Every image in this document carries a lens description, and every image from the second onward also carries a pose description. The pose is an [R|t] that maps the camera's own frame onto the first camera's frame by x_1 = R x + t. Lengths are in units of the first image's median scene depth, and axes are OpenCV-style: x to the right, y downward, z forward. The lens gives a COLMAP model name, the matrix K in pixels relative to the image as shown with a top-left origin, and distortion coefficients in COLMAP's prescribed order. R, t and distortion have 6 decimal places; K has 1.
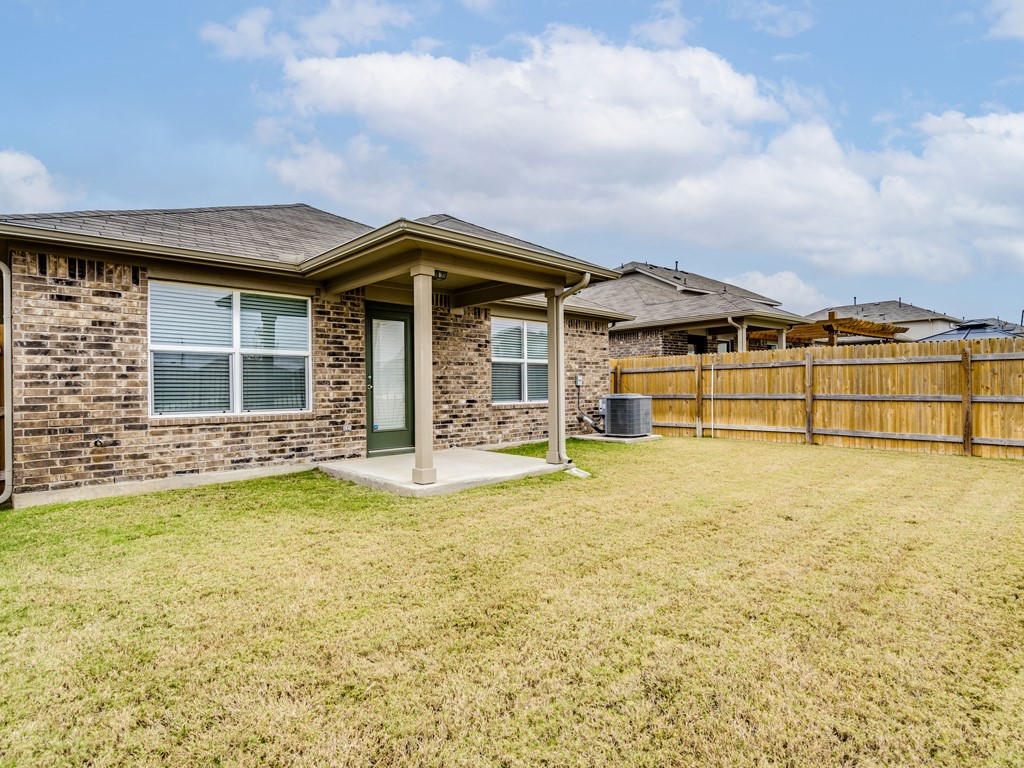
lens RADIAL K [[524.7, 0, 515.9], [0, 524.7, 385.5], [0, 0, 1]] dist [-0.001659, 0.001031]
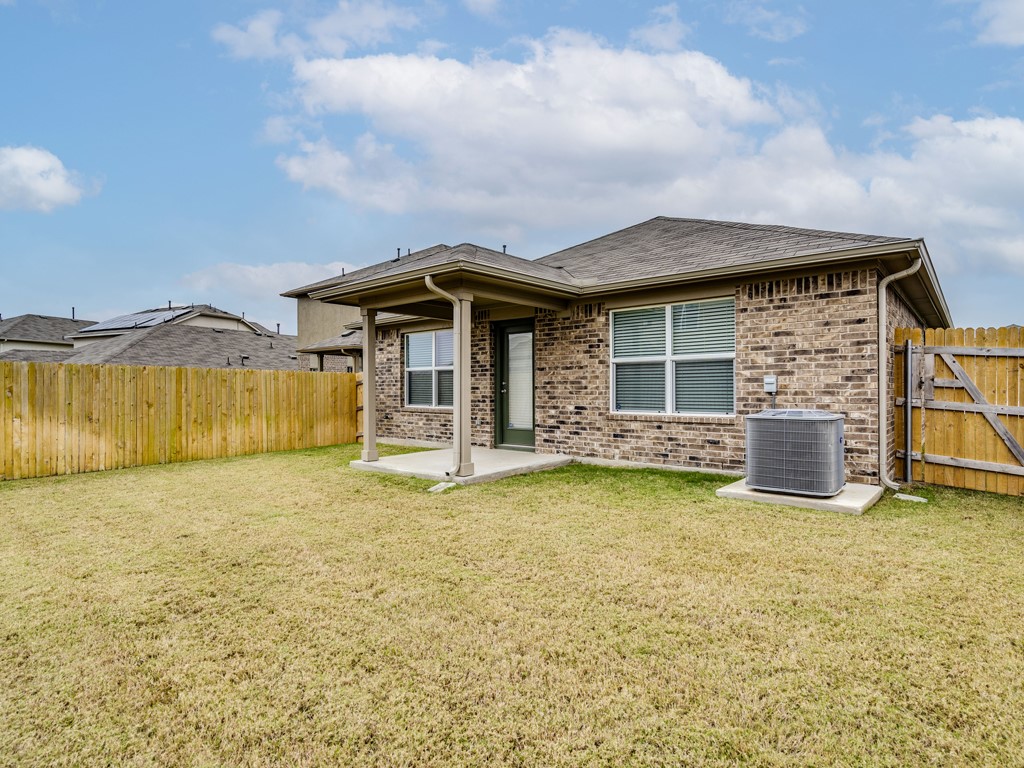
lens RADIAL K [[581.3, 0, 512.0], [0, 581.3, 384.0], [0, 0, 1]] dist [0.002324, 0.000809]
pose [[0.066645, 0.007910, -0.997745, 1.105070], [0.011822, 0.999892, 0.008717, -0.026738], [0.997707, -0.012376, 0.066544, 0.966253]]
